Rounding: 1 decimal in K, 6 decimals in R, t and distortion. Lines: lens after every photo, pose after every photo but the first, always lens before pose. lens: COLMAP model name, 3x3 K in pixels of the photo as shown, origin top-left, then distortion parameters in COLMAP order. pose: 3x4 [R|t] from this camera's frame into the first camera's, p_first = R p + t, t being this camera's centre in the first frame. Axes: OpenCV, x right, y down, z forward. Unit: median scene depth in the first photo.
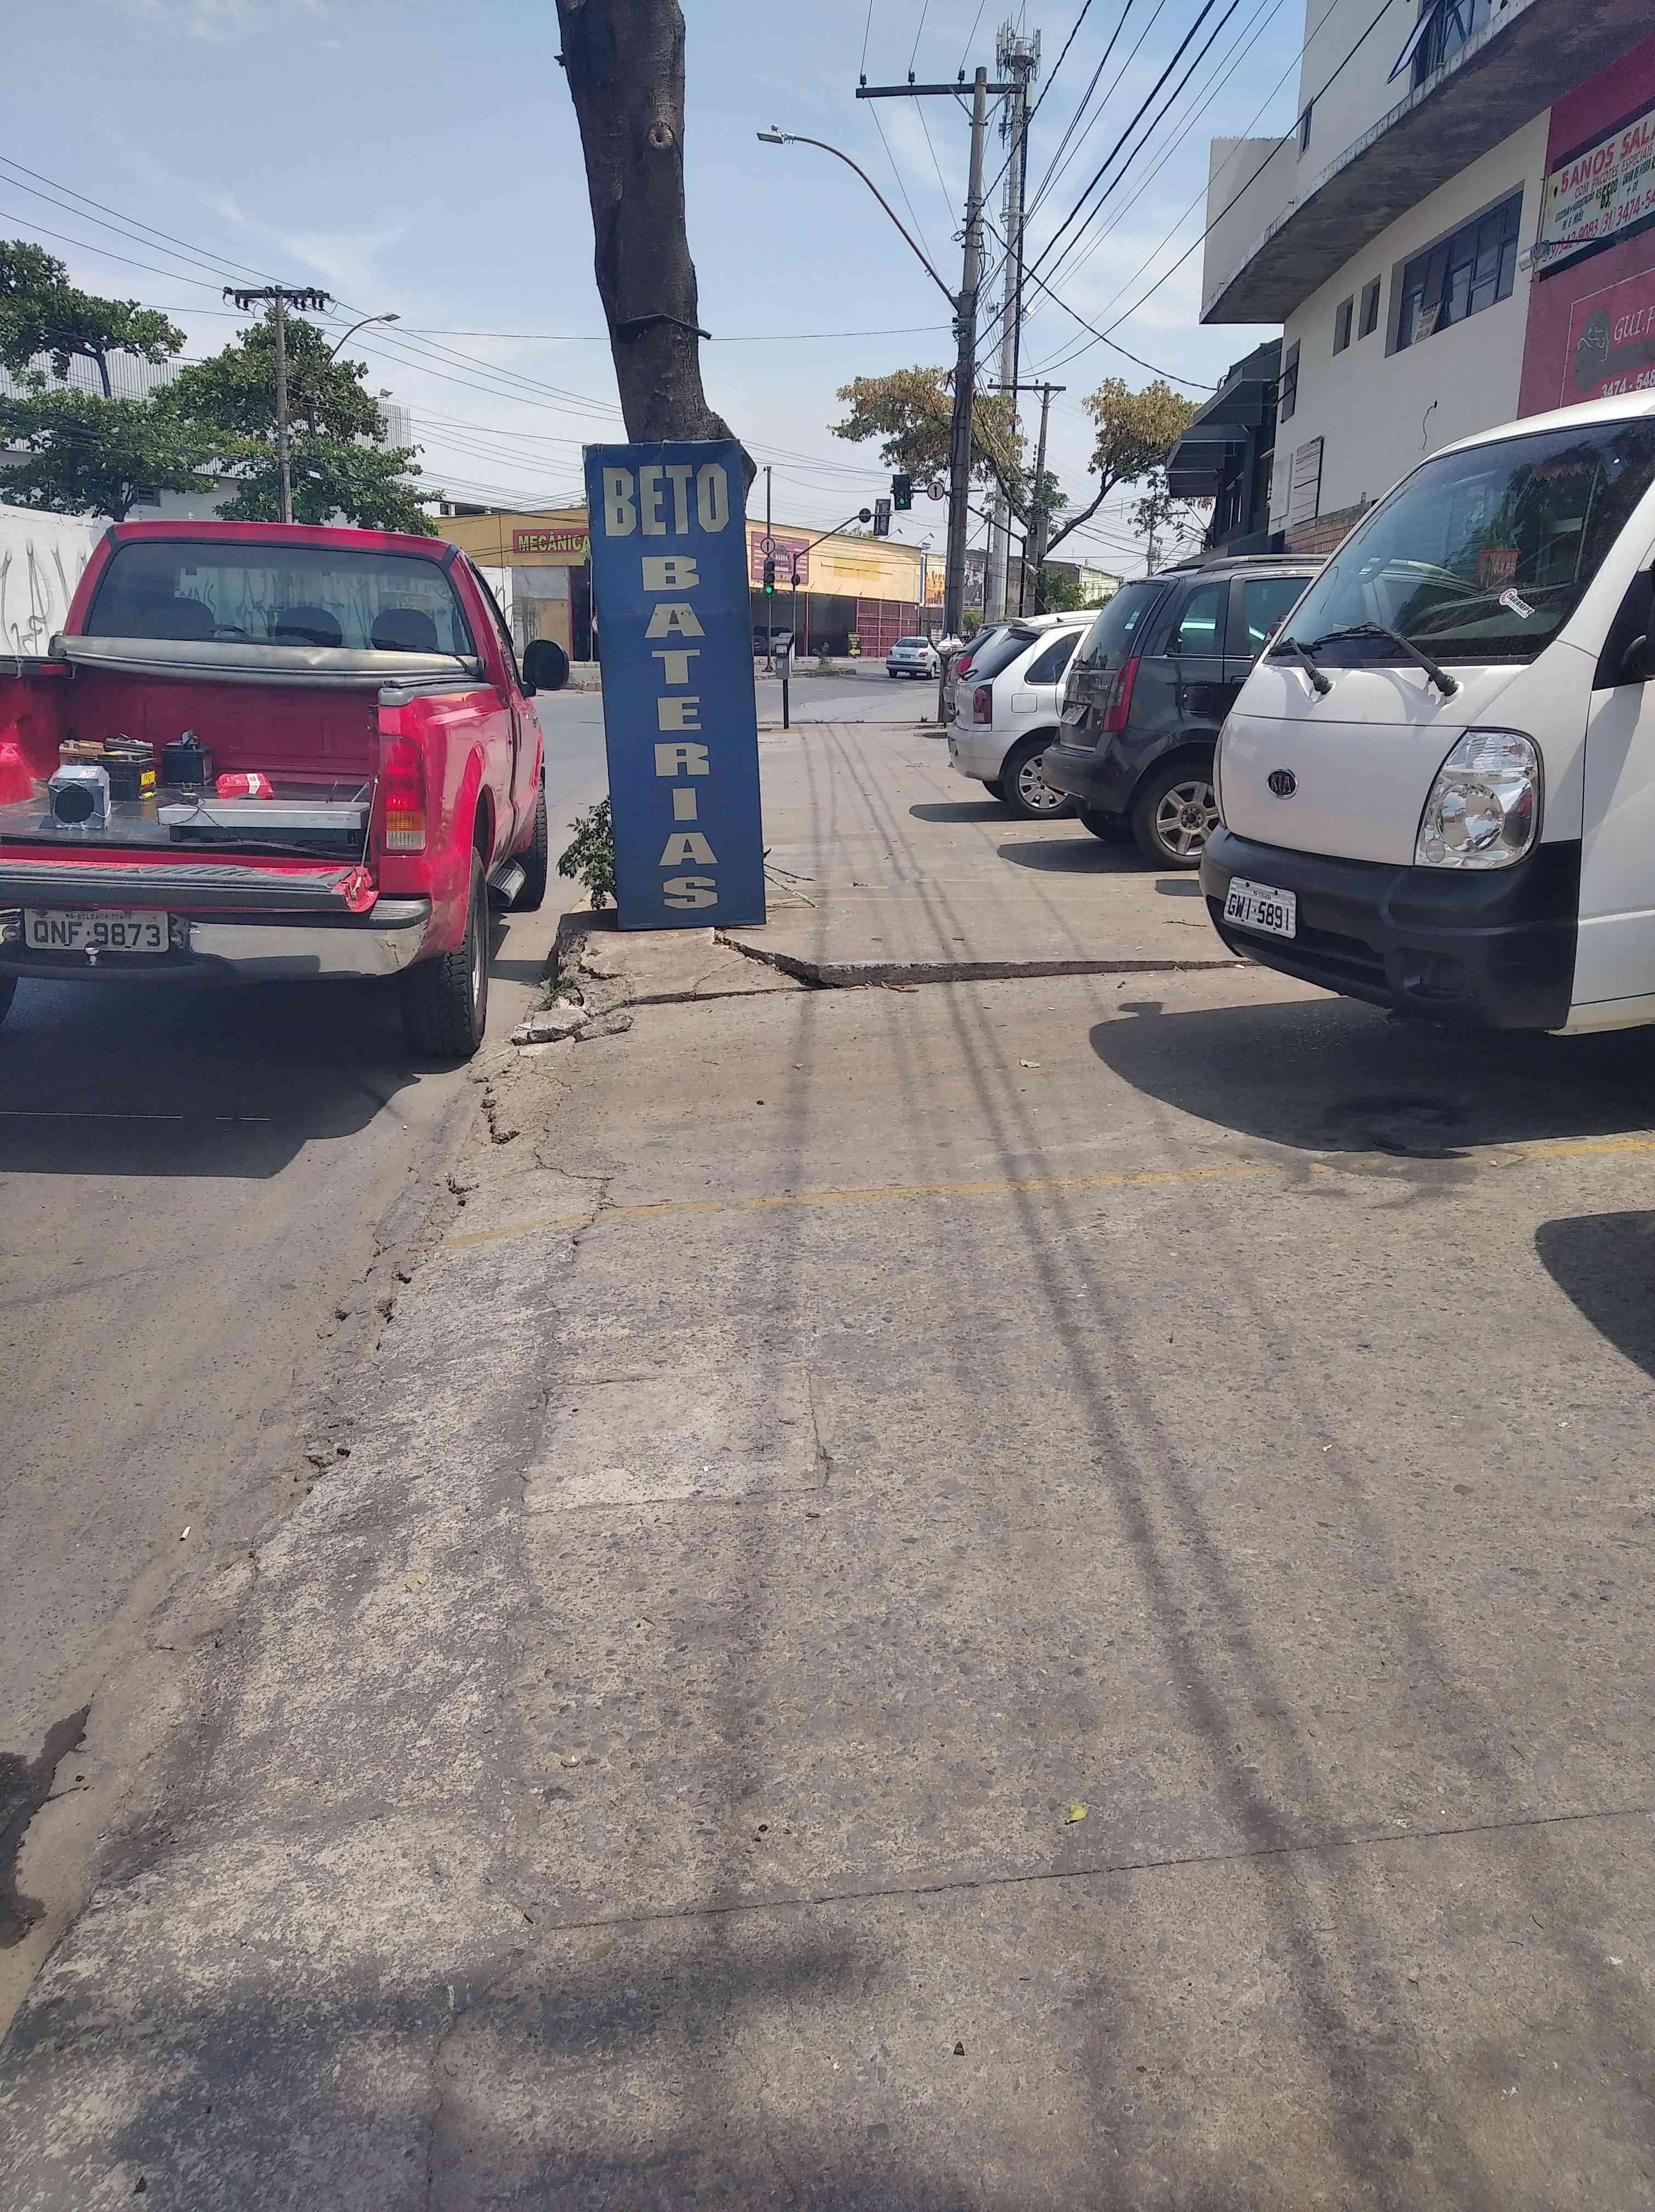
lens RADIAL K [[1706.7, 0, 826.0], [0, 1706.7, 1107.7], [0, 0, 1]] dist [0.039517, -0.068492]
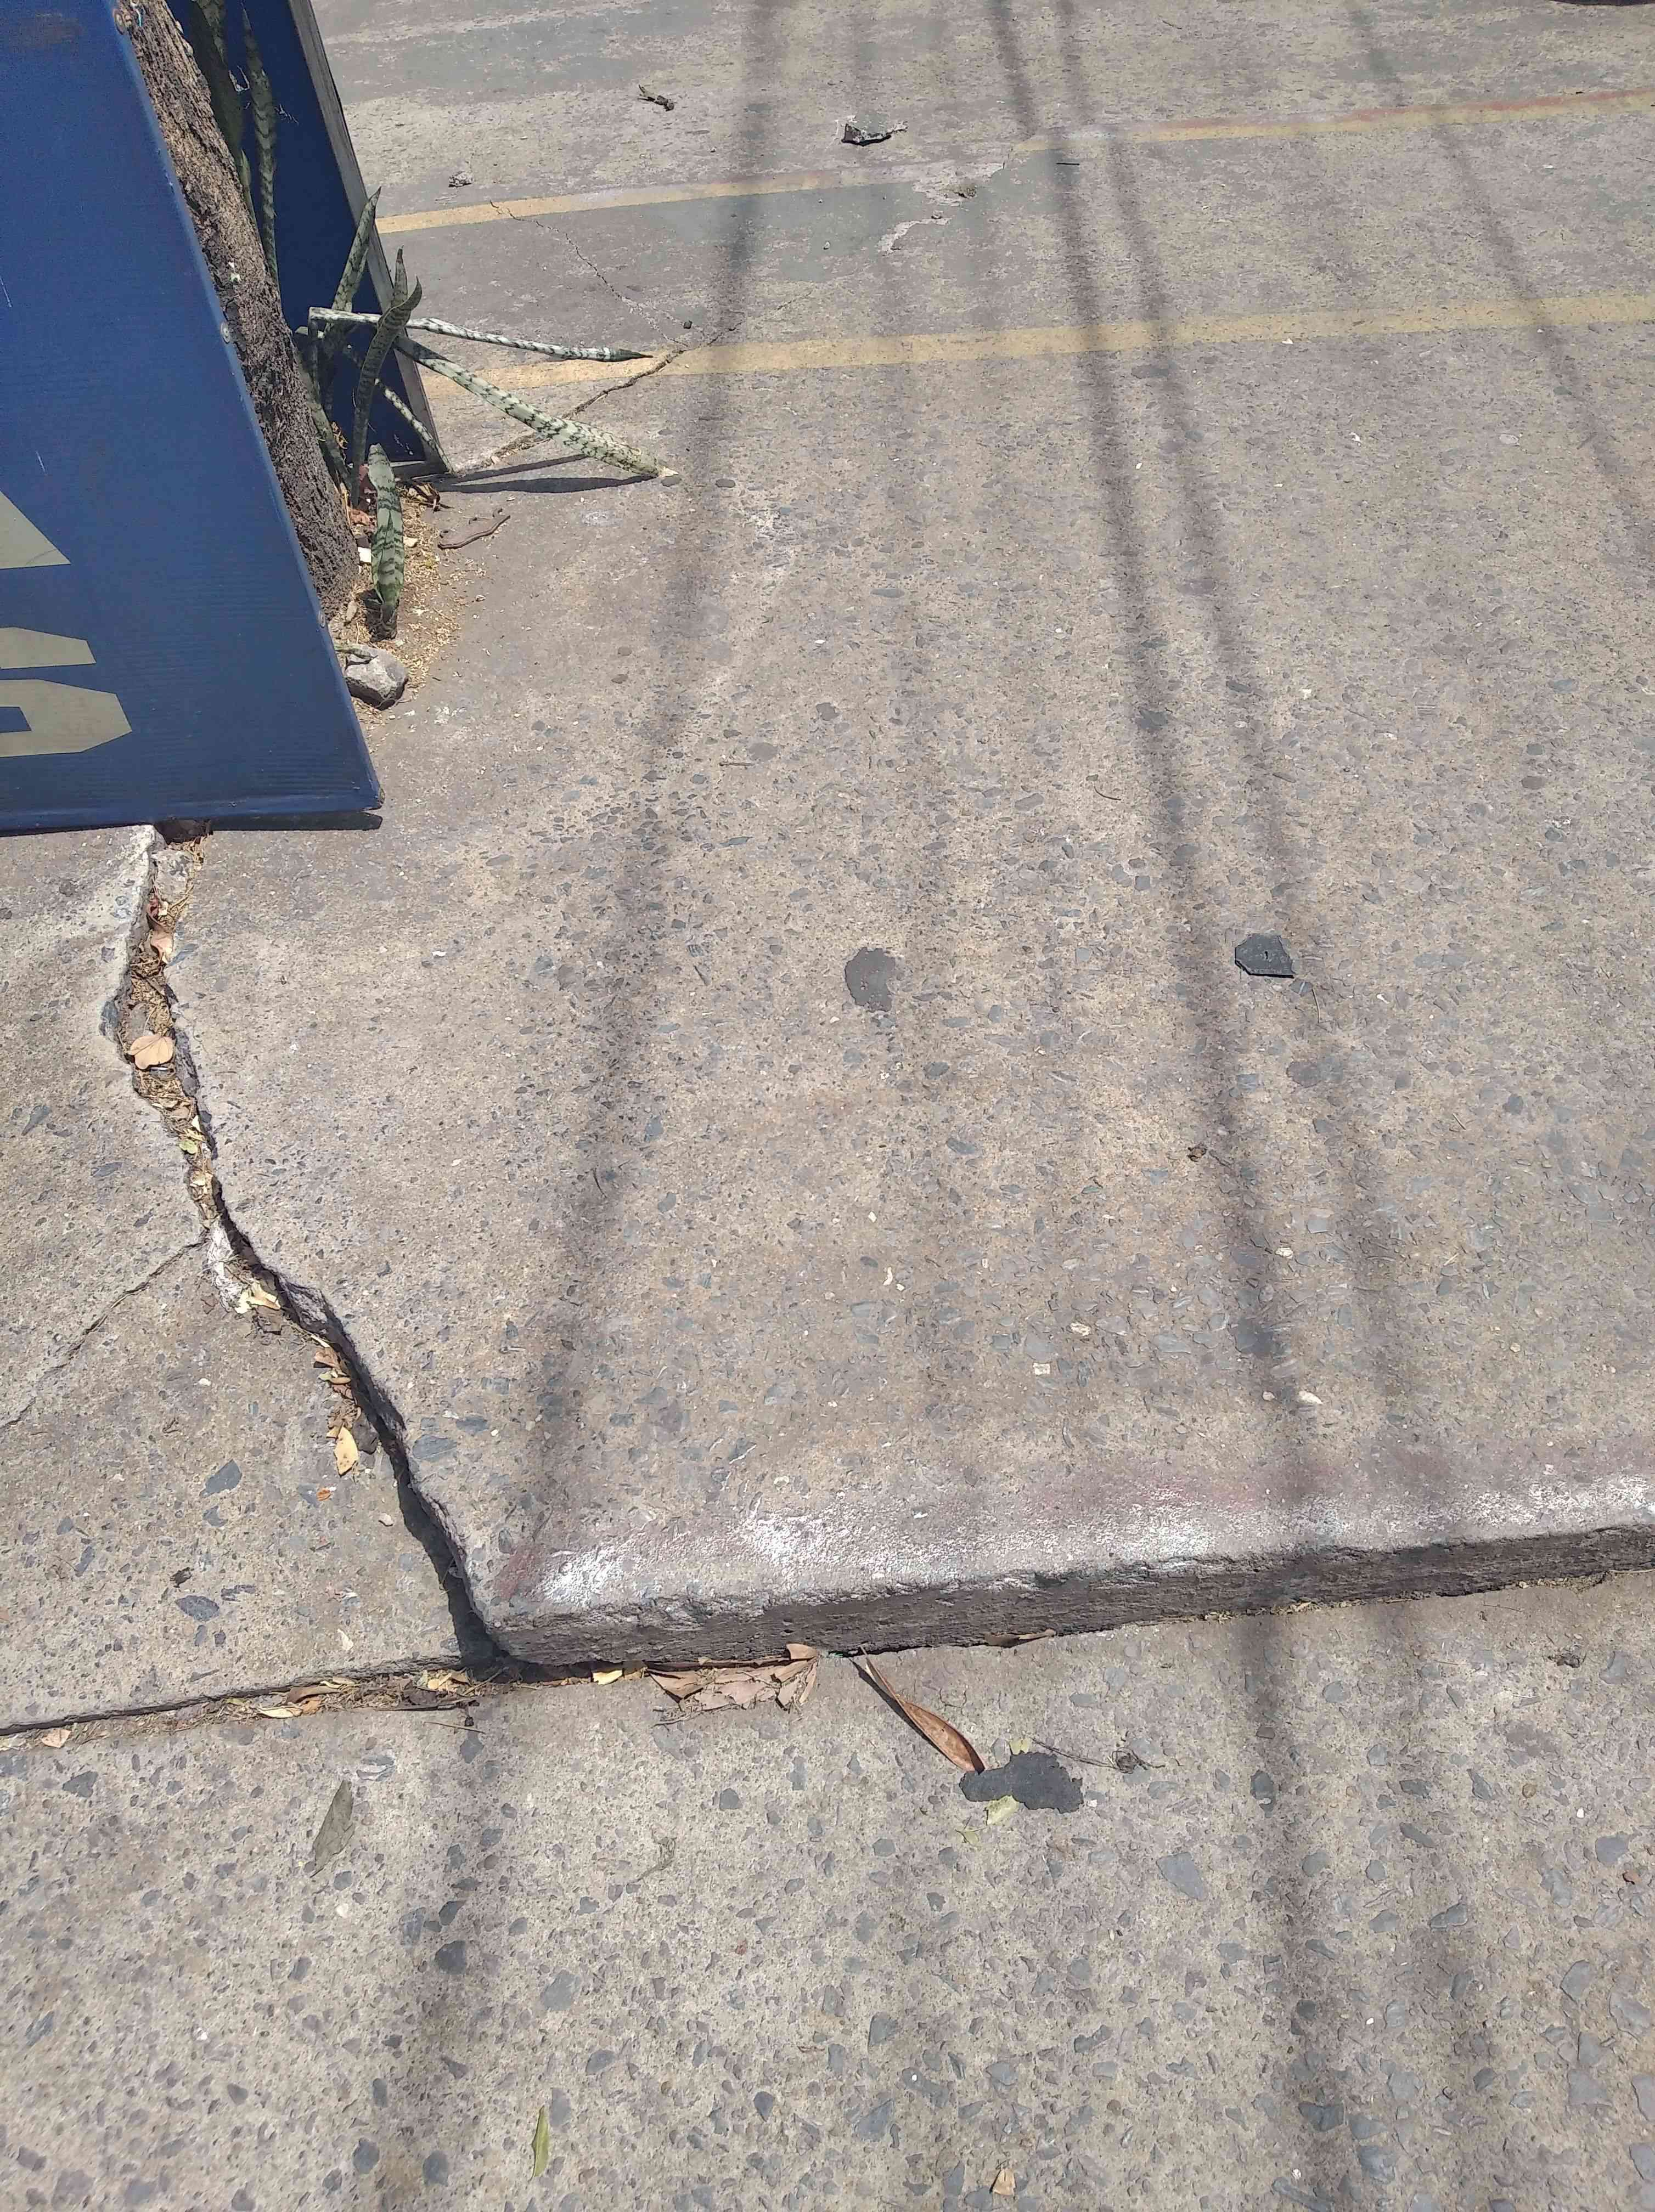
lens RADIAL K [[1688.6, 0, 828.5], [0, 1688.6, 1109.2], [0, 0, 1]] dist [0.058133, -0.122843]
pose [[0.998675, -0.006032, -0.051097, 0.033418], [0.033839, 0.825104, 0.563967, -0.198315], [0.038758, -0.564949, 0.824215, 0.805961]]
